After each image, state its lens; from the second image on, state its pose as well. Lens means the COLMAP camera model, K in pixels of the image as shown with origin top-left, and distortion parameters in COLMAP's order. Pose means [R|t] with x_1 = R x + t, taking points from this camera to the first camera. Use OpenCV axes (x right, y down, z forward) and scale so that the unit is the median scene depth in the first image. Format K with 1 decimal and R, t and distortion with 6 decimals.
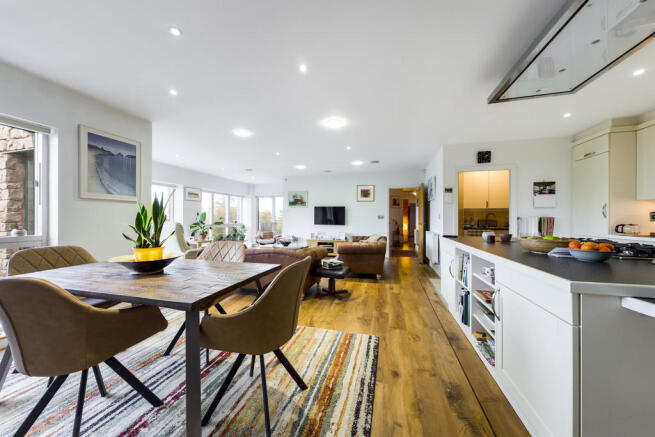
lens RADIAL K [[228.3, 0, 327.5], [0, 228.3, 218.5], [0, 0, 1]] dist [-0.004419, 0.000020]
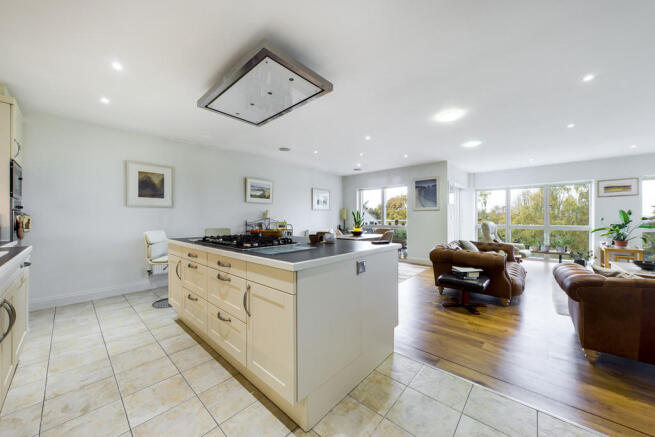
lens RADIAL K [[234.9, 0, 318.2], [0, 234.9, 218.8], [0, 0, 1]] dist [0.059603, 0.000005]
pose [[-0.485813, -0.002146, -0.874060, 1.417028], [0.002649, 0.999989, -0.003927, 0.002358], [0.874059, -0.004223, -0.485802, 1.252505]]
